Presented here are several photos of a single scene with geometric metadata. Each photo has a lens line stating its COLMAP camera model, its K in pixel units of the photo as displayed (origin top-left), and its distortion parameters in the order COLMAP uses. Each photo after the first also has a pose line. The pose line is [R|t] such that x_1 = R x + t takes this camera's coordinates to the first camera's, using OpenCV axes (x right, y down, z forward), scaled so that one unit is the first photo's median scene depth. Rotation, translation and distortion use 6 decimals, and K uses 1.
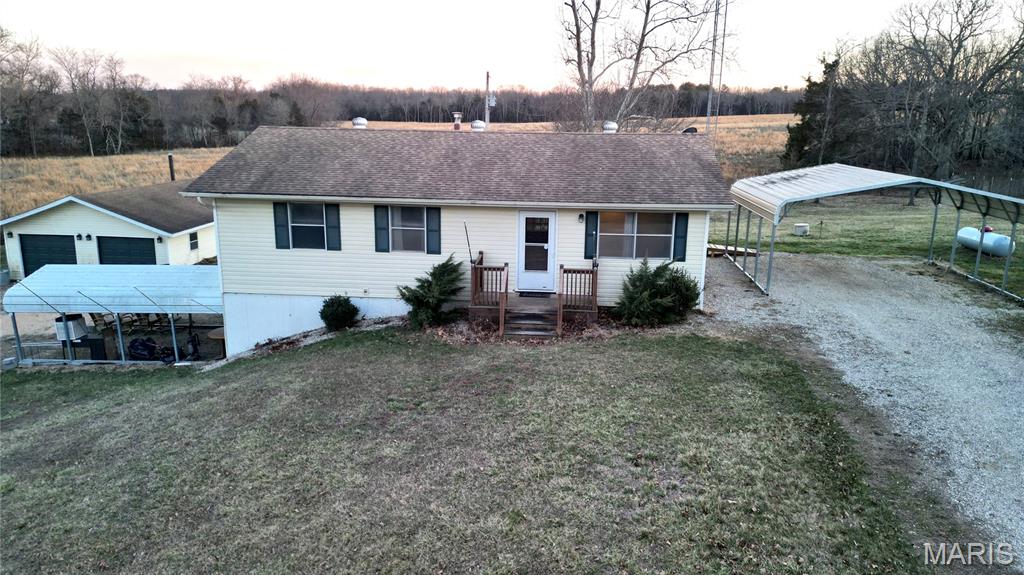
lens RADIAL K [[711.2, 0, 507.0], [0, 711.2, 285.2], [0, 0, 1]] dist [0.105480, -0.095853]
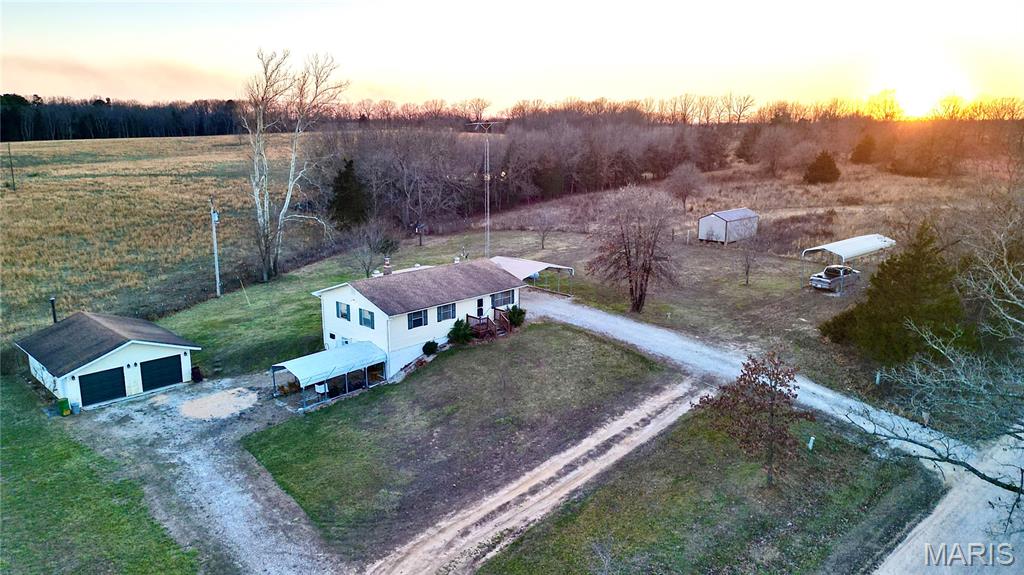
lens RADIAL K [[711.2, 0, 507.0], [0, 711.2, 285.2], [0, 0, 1]] dist [0.105480, -0.095853]
pose [[0.624216, -0.183027, 0.759510, -2.056676], [0.179659, 0.979745, 0.088443, -0.377861], [-0.760314, 0.081245, 0.644455, -0.975613]]
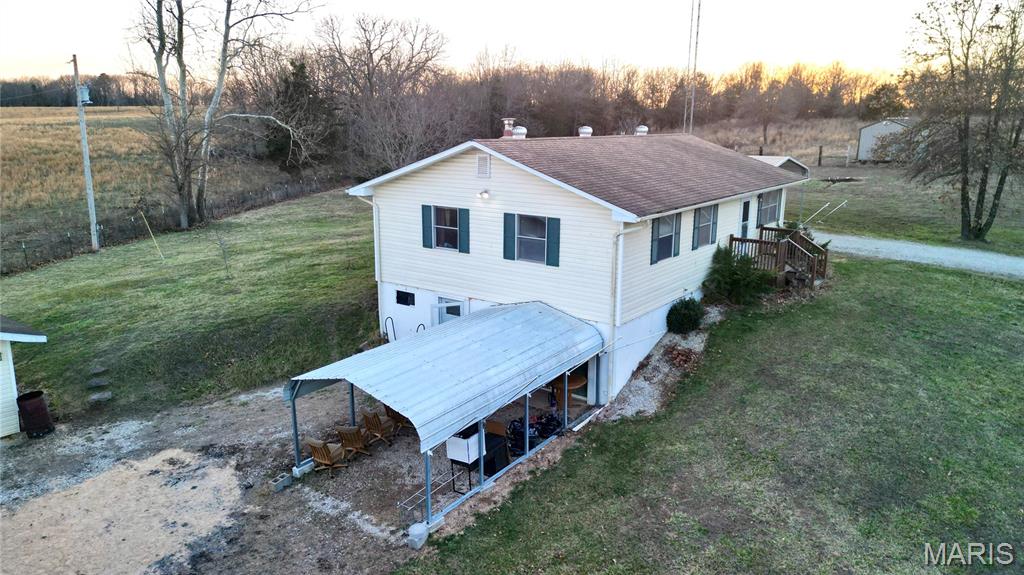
lens RADIAL K [[711.2, 0, 507.0], [0, 711.2, 285.2], [0, 0, 1]] dist [0.105480, -0.095853]
pose [[0.511679, -0.201187, 0.835290, -1.226214], [0.193054, 0.974259, 0.116398, -0.173349], [-0.837207, 0.101698, 0.537348, 0.653257]]
